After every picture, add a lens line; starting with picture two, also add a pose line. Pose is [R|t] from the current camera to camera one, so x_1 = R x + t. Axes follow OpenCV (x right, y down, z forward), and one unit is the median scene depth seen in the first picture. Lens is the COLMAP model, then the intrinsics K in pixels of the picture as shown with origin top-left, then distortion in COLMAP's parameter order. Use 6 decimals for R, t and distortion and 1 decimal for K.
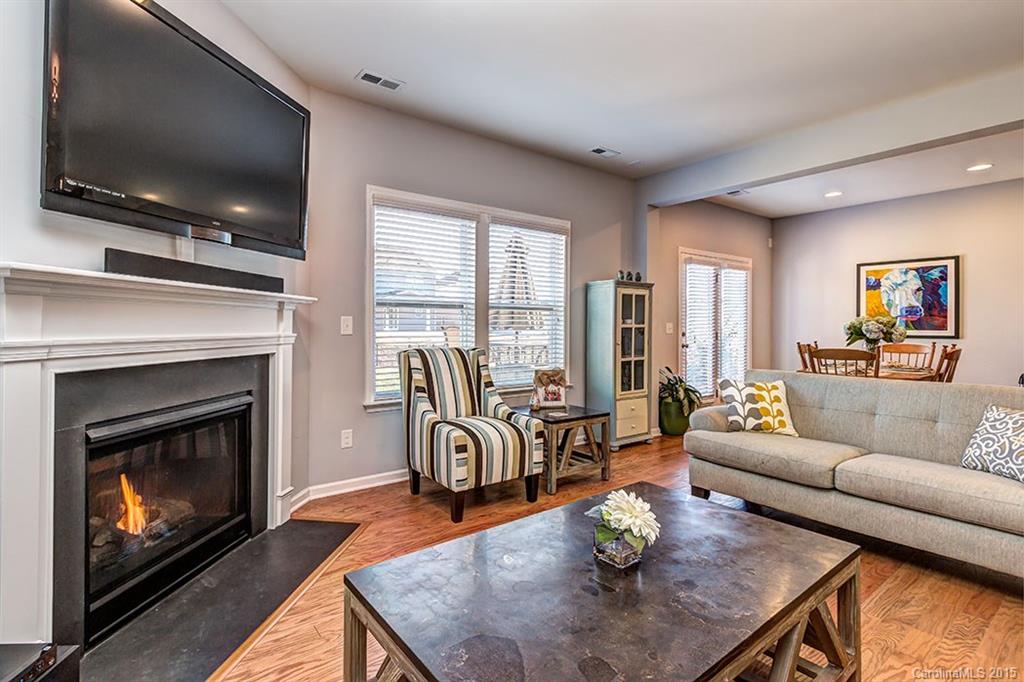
lens RADIAL K [[477.9, 0, 505.7], [0, 477.9, 321.4], [0, 0, 1]] dist [0.000296, -0.000106]
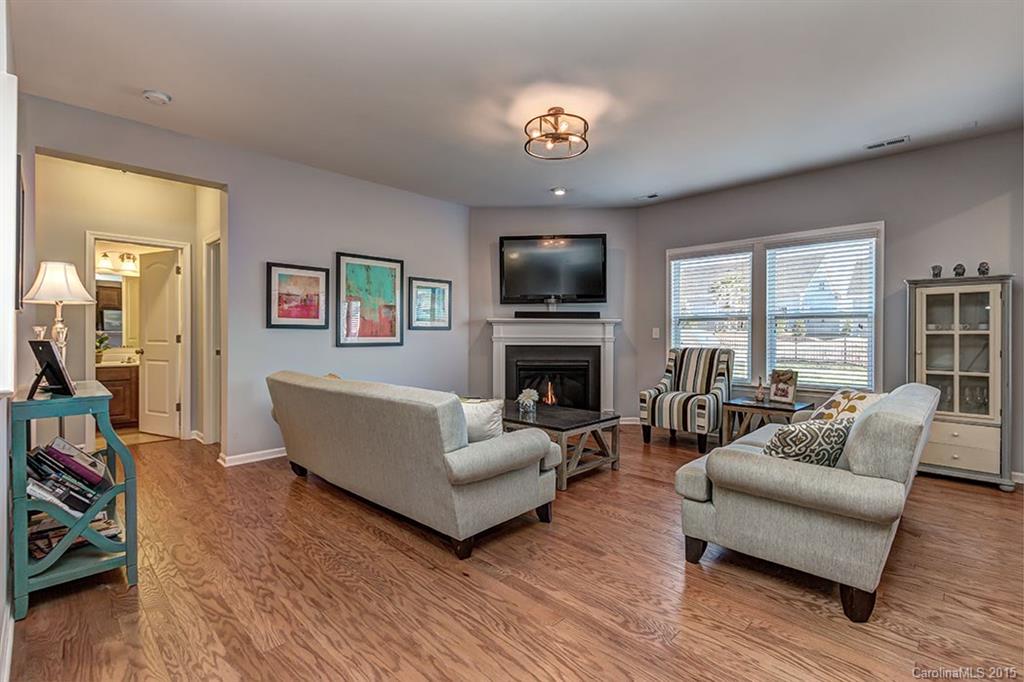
lens RADIAL K [[477.9, 0, 512.3], [0, 477.9, 338.2], [0, 0, 1]] dist [0.000296, -0.000106]
pose [[0.165503, 0.004042, -0.986201, 1.137400], [0.007087, 0.999961, 0.005288, 0.012138], [0.986184, -0.007865, 0.165468, 0.155903]]
